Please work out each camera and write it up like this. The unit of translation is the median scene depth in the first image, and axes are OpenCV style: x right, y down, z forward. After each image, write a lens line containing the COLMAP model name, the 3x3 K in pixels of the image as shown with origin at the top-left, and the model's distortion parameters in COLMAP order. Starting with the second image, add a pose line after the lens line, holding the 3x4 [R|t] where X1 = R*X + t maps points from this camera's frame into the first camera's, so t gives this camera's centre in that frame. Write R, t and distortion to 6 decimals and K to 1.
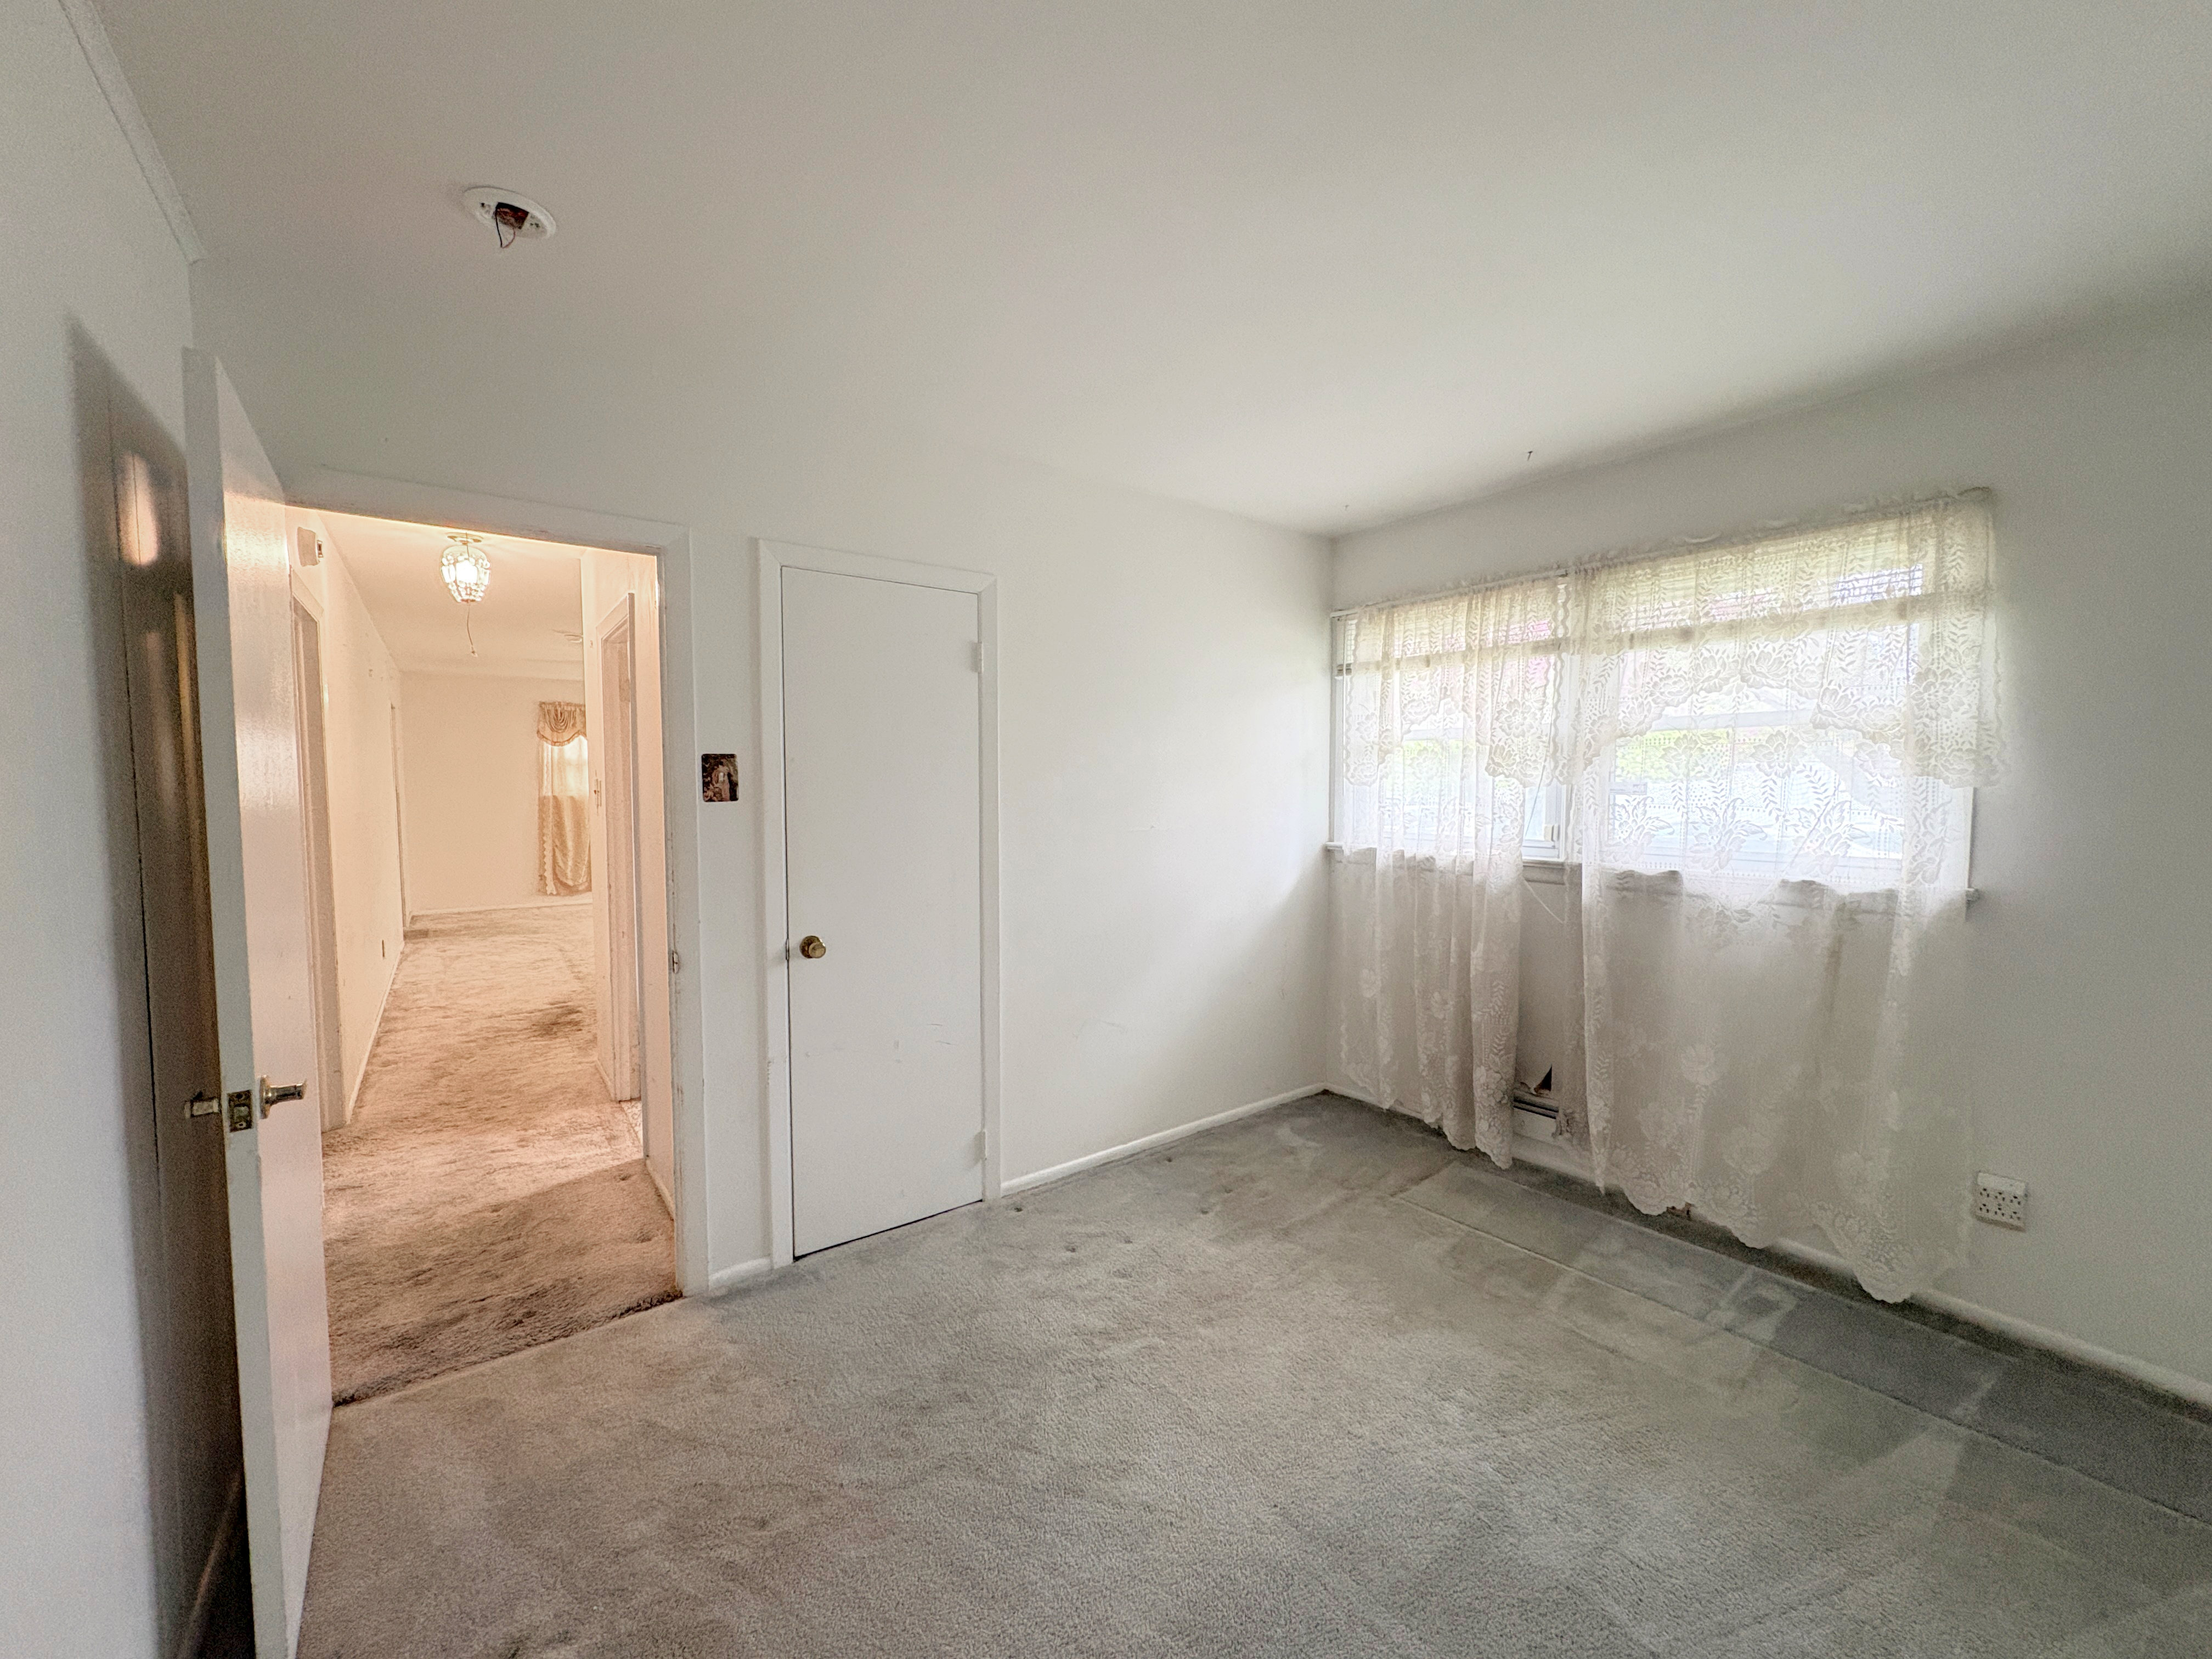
lens RADIAL K [[895.8, 0, 1113.0], [0, 895.8, 831.5], [0, 0, 1]] dist [0.000780, 0.000096]
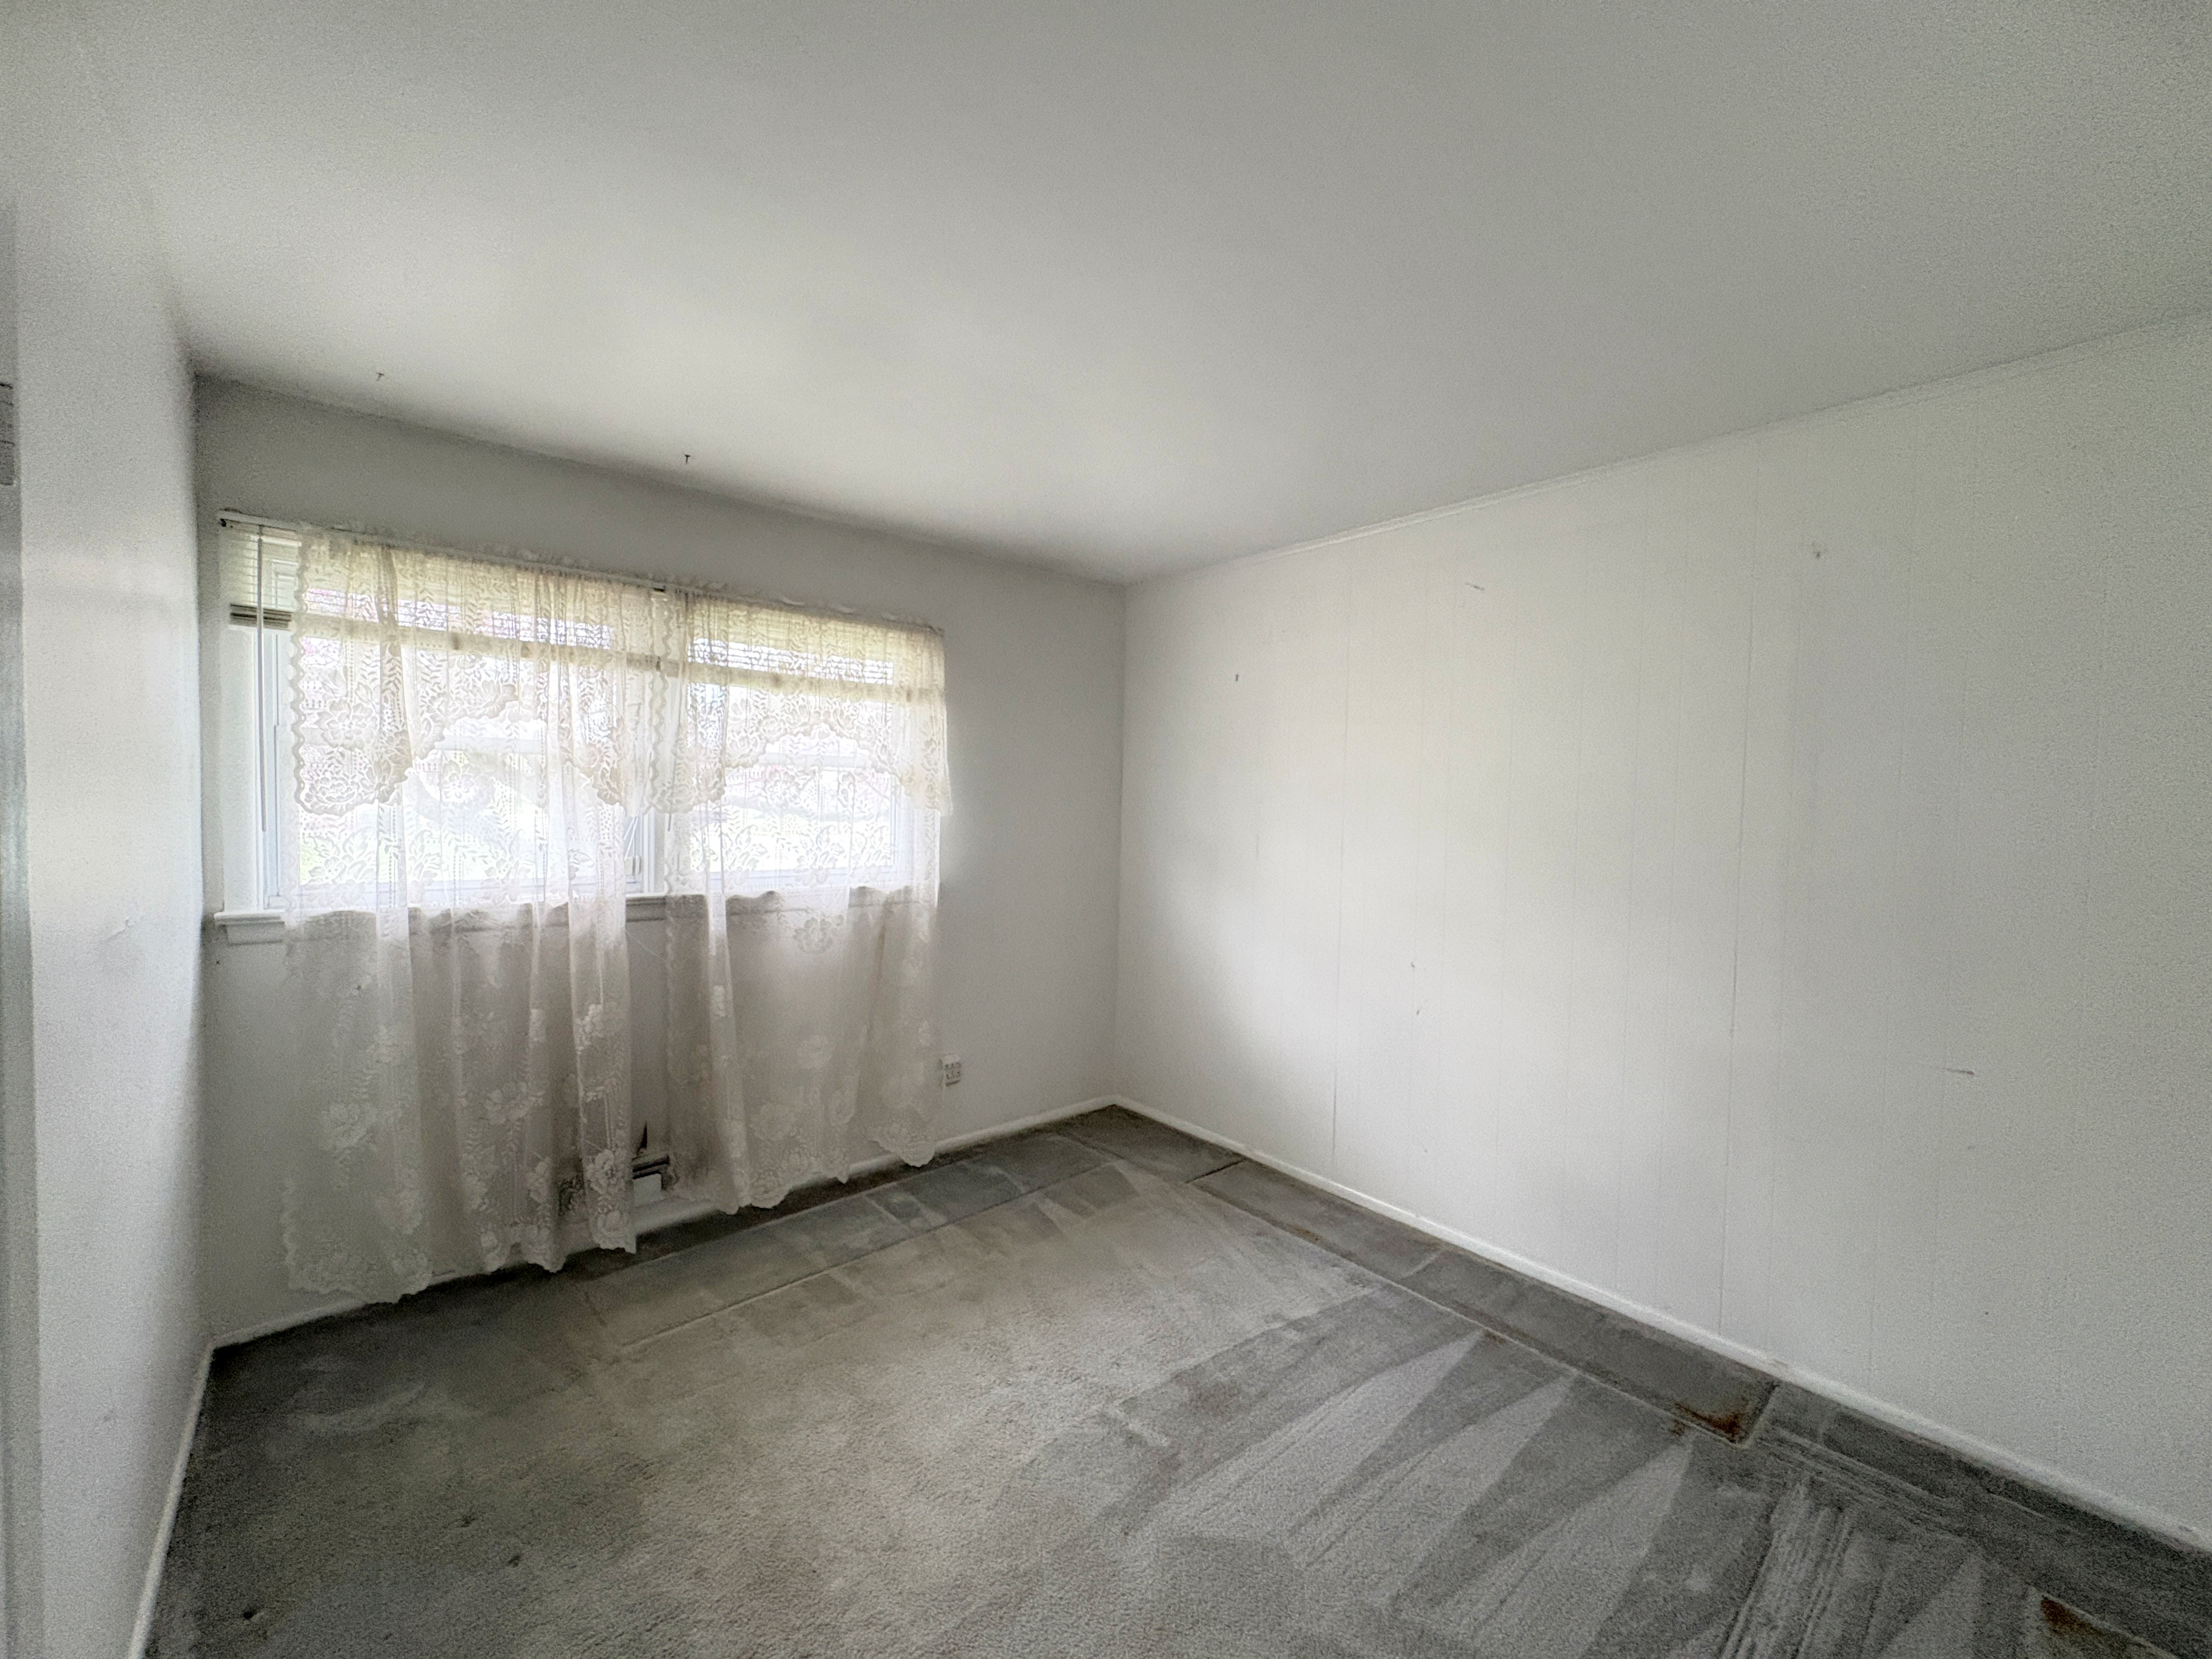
lens RADIAL K [[839.8, 0, 1098.8], [0, 839.8, 846.1], [0, 0, 1]] dist [0.000282, 0.000116]
pose [[-0.045744, -0.038679, 0.998204, -0.404509], [0.048271, 0.997997, 0.040883, -0.032705], [-0.997786, 0.050055, -0.043786, 0.595974]]
